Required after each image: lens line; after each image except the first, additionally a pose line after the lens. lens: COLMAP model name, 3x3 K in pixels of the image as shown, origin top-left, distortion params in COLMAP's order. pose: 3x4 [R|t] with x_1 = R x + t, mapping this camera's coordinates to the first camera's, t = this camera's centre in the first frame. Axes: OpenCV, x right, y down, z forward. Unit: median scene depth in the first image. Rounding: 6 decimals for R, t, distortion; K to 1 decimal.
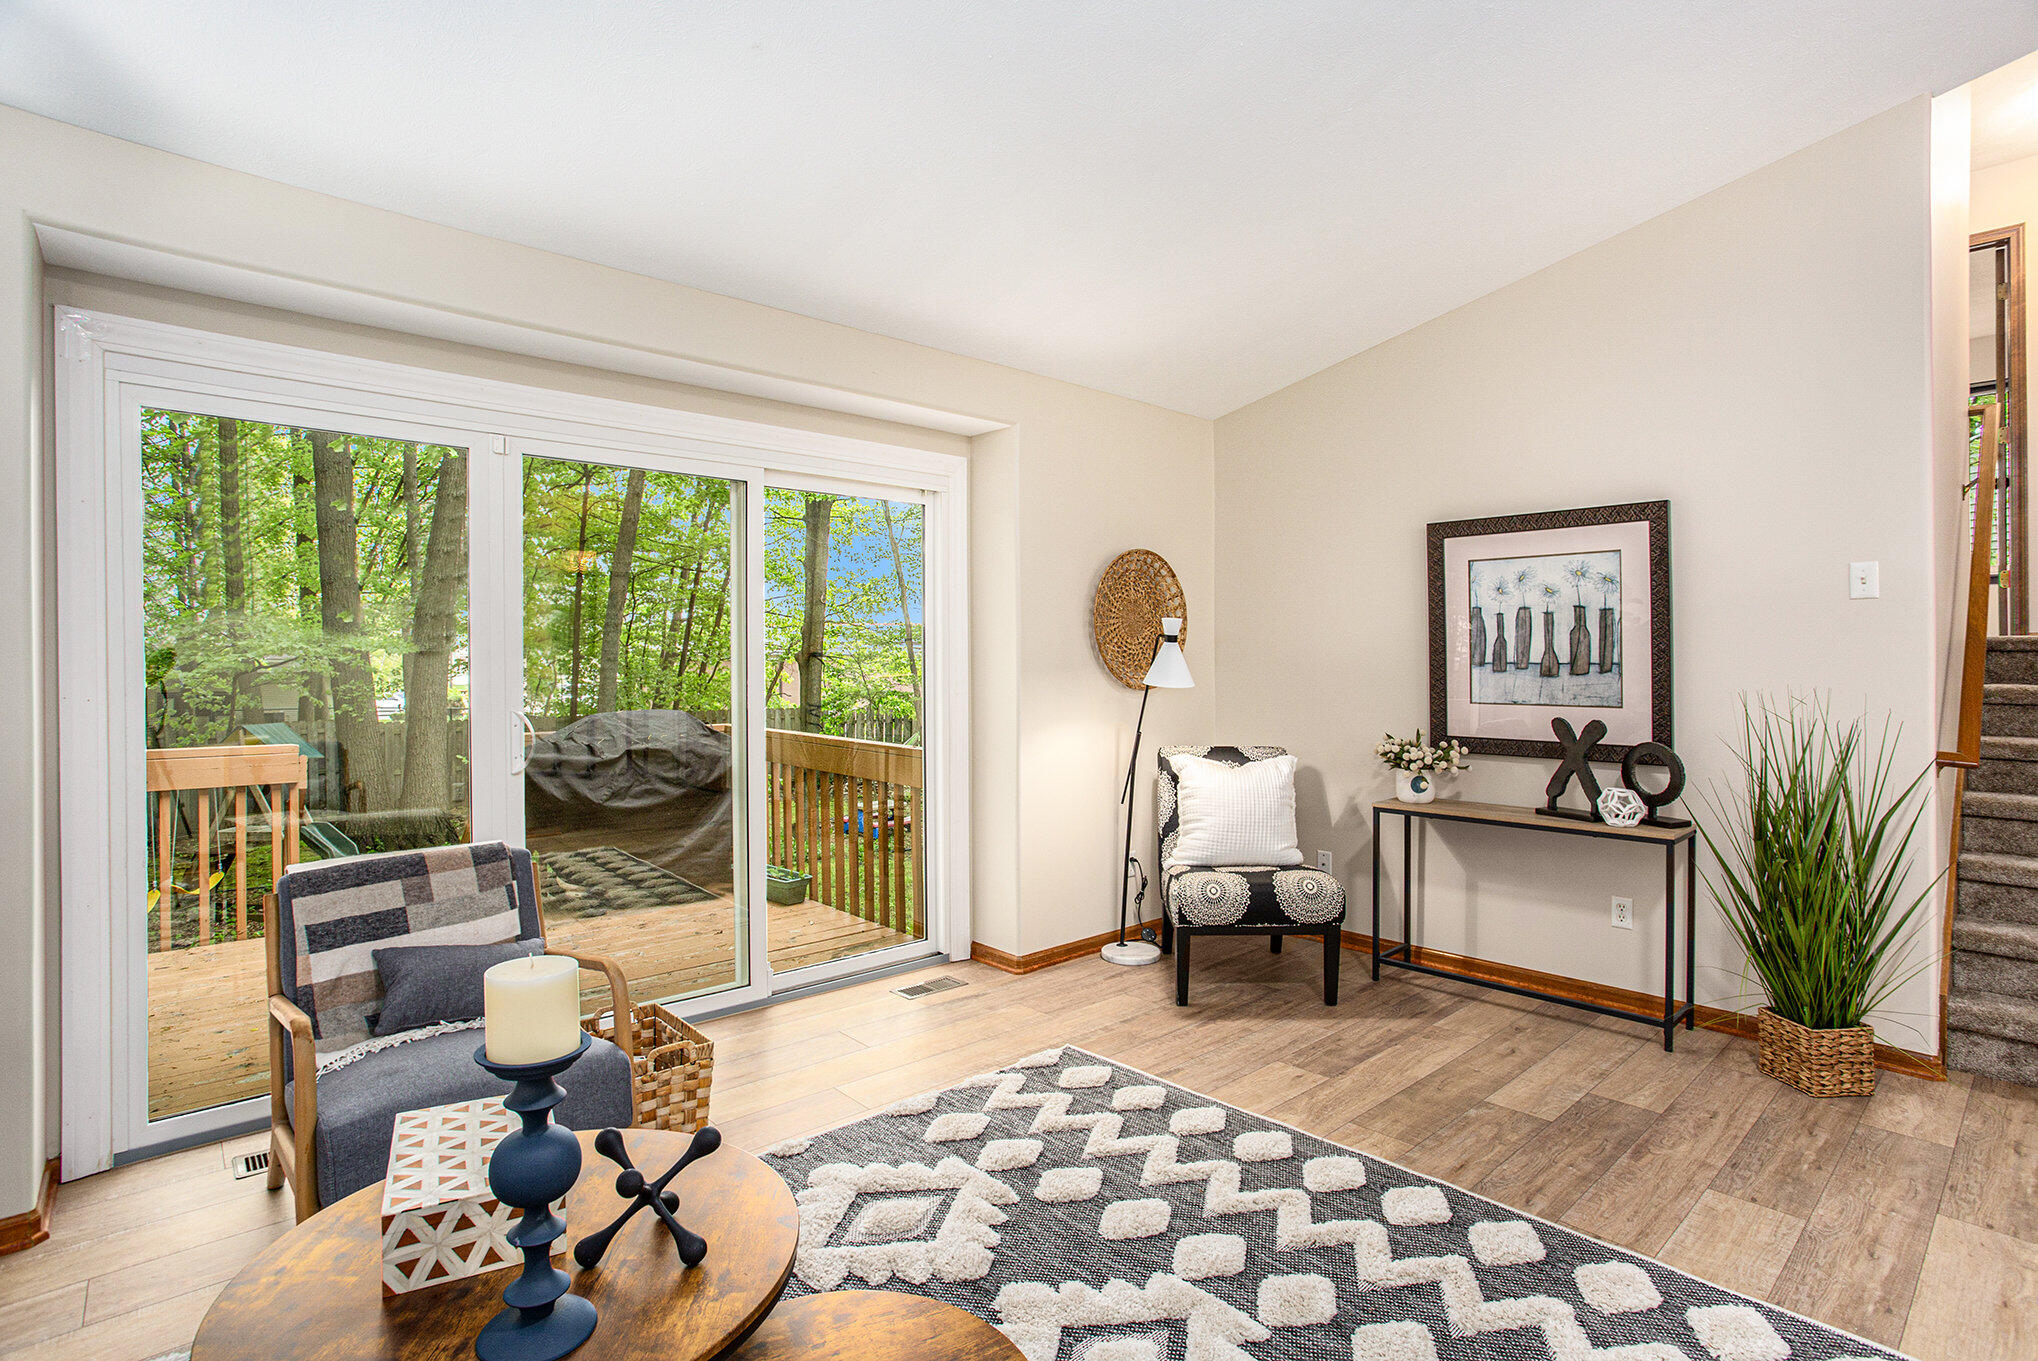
lens RADIAL K [[1005.4, 0, 1018.1], [0, 1005.4, 672.2], [0, 0, 1]] dist [-0.044674, 0.019821]
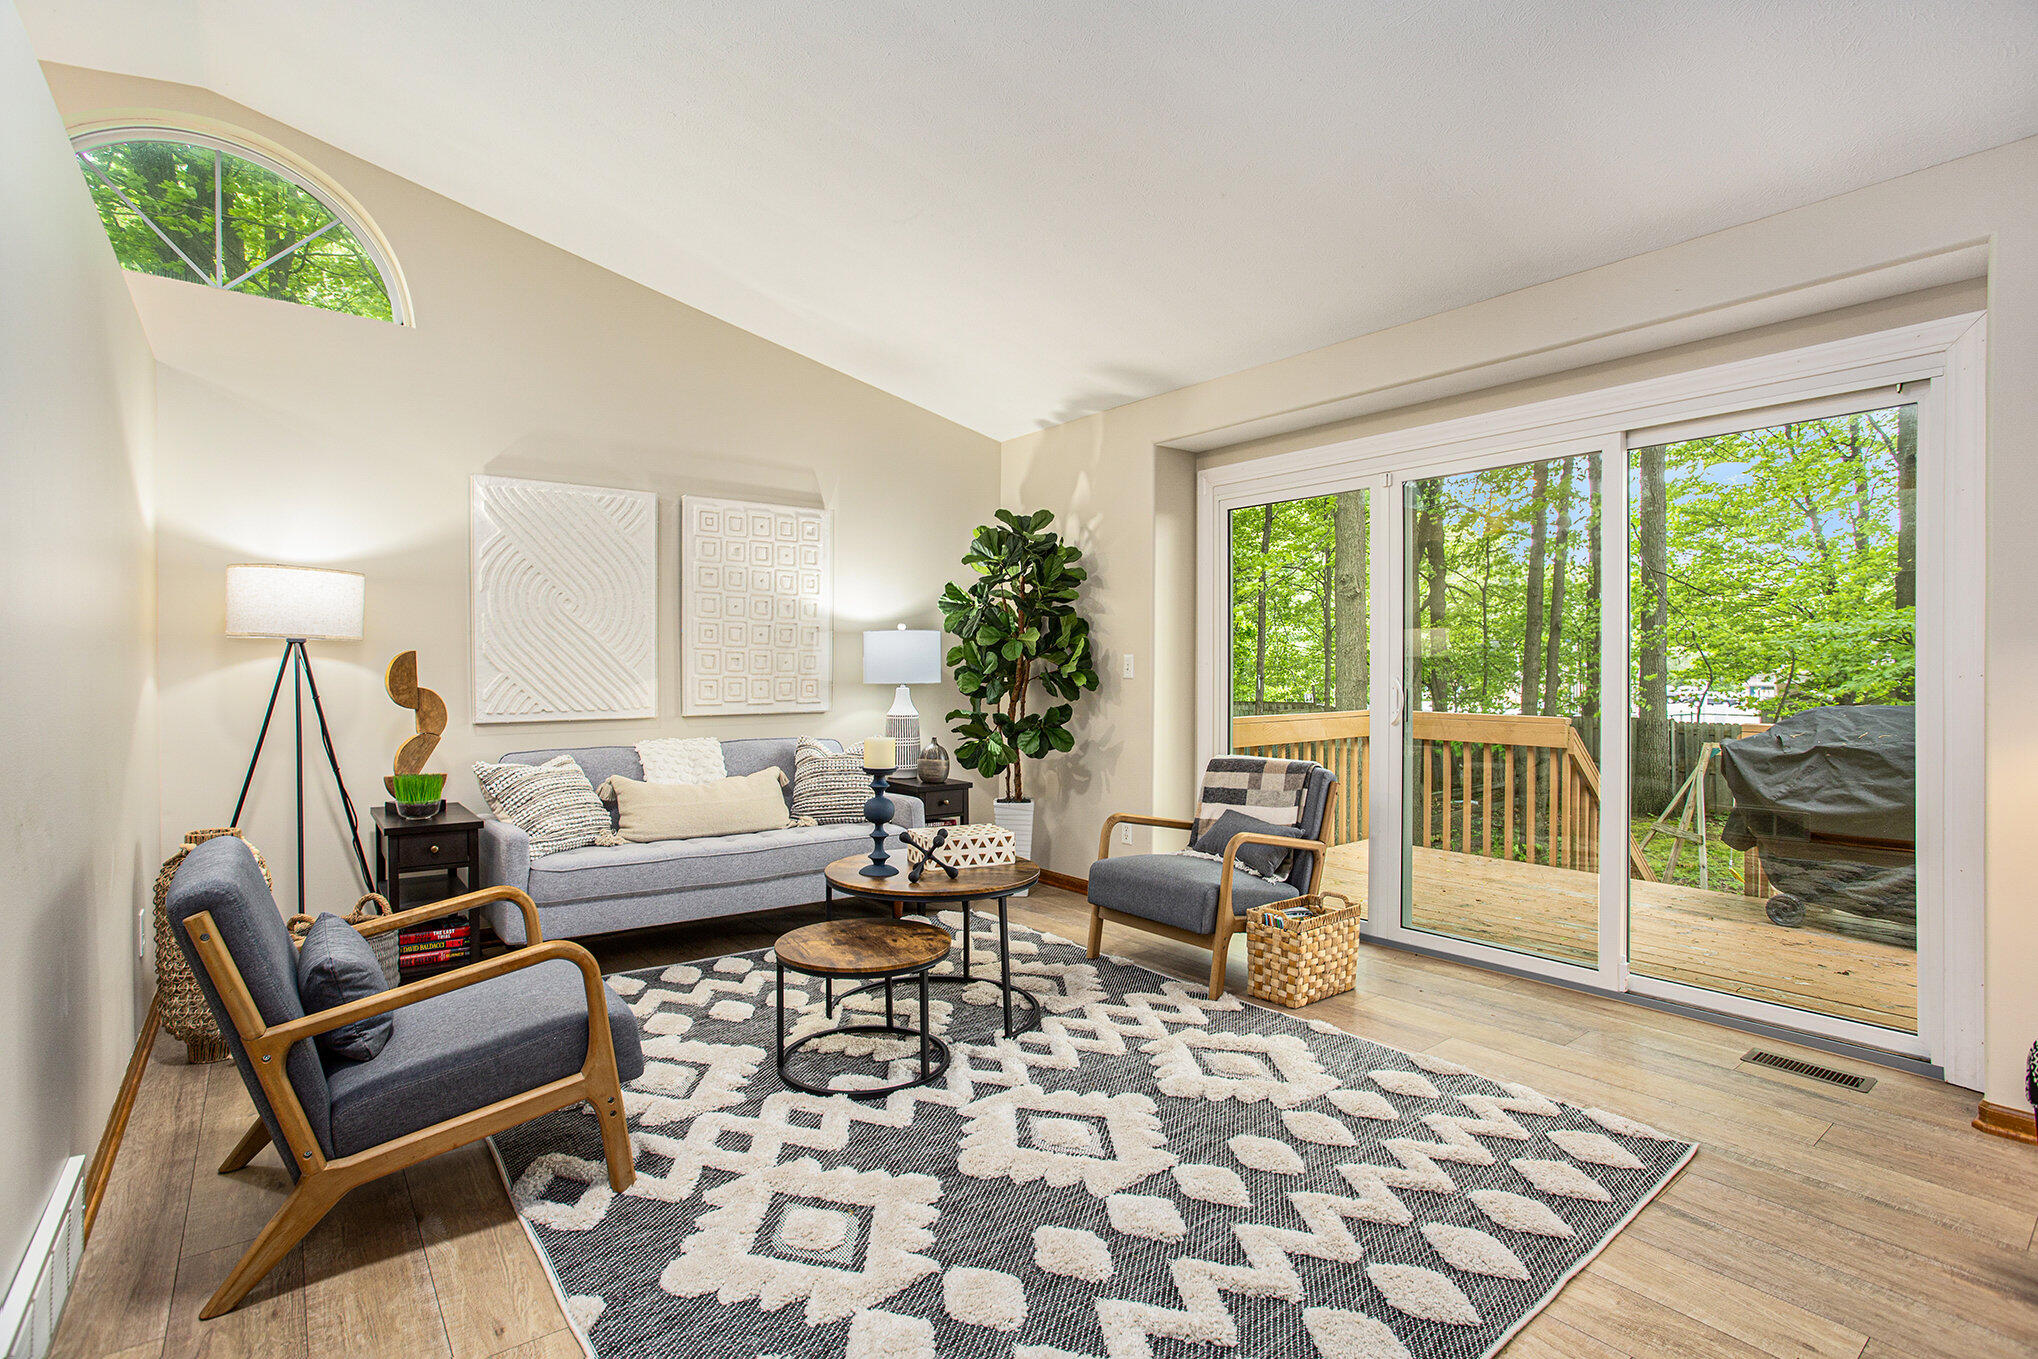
lens RADIAL K [[1005.4, 0, 1018.1], [0, 1005.4, 671.2], [0, 0, 1]] dist [-0.044674, 0.019821]
pose [[-0.085801, -0.008945, -0.996272, 1.008487], [-0.015663, 0.999848, -0.007628, 0.057021], [0.996189, 0.014950, -0.085928, 0.719271]]
